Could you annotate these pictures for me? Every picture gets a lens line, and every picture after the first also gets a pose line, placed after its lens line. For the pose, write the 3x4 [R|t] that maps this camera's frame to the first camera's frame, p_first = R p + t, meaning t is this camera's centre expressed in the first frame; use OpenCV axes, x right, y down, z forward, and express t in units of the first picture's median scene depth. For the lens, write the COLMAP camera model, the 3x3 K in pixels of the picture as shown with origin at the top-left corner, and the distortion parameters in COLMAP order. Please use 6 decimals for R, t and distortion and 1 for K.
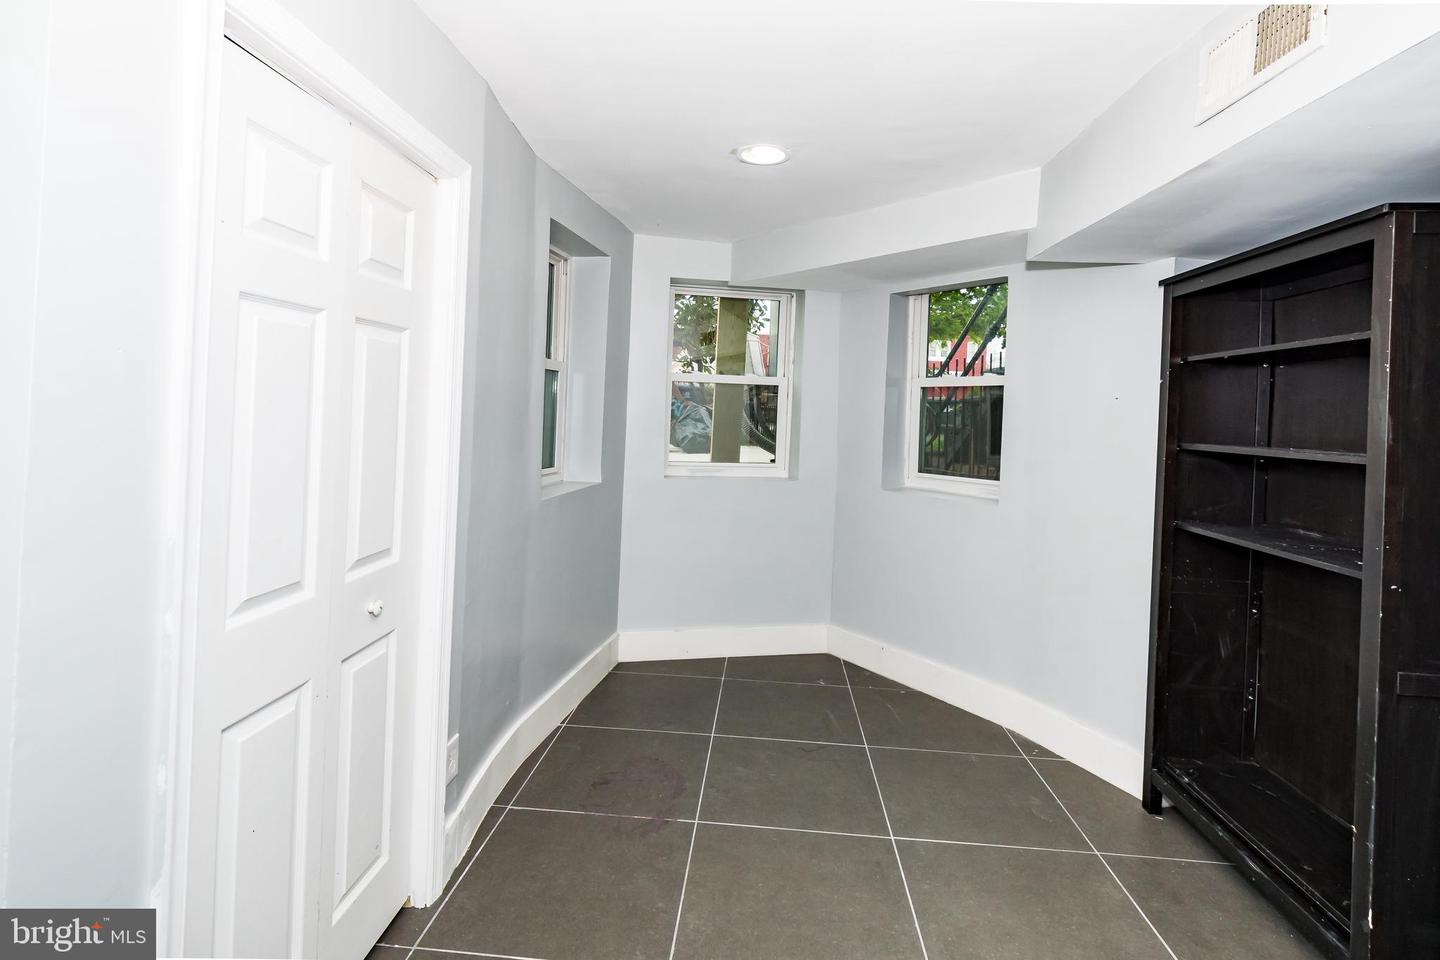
lens RADIAL K [[702.2, 0, 716.6], [0, 702.2, 427.5], [0, 0, 1]] dist [-0.000746, -0.001031]
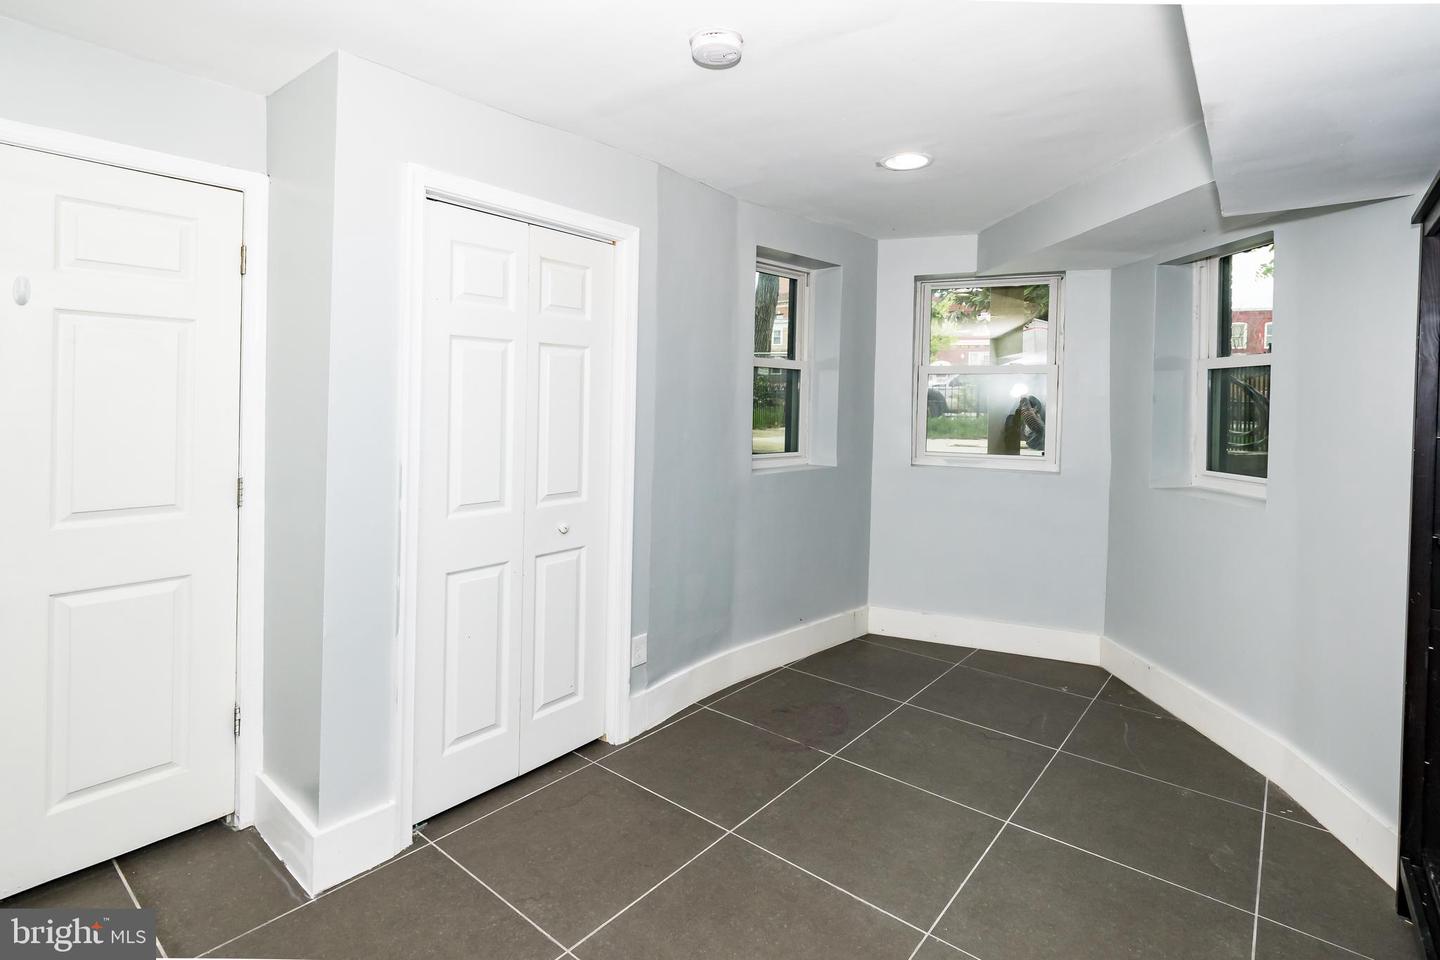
lens RADIAL K [[702.2, 0, 716.6], [0, 702.2, 427.5], [0, 0, 1]] dist [-0.000746, -0.001031]
pose [[0.820439, 0.001353, -0.571733, 0.326298], [-0.002226, 0.999997, -0.000828, 0.016848], [0.571730, 0.001952, 0.820439, -0.038627]]
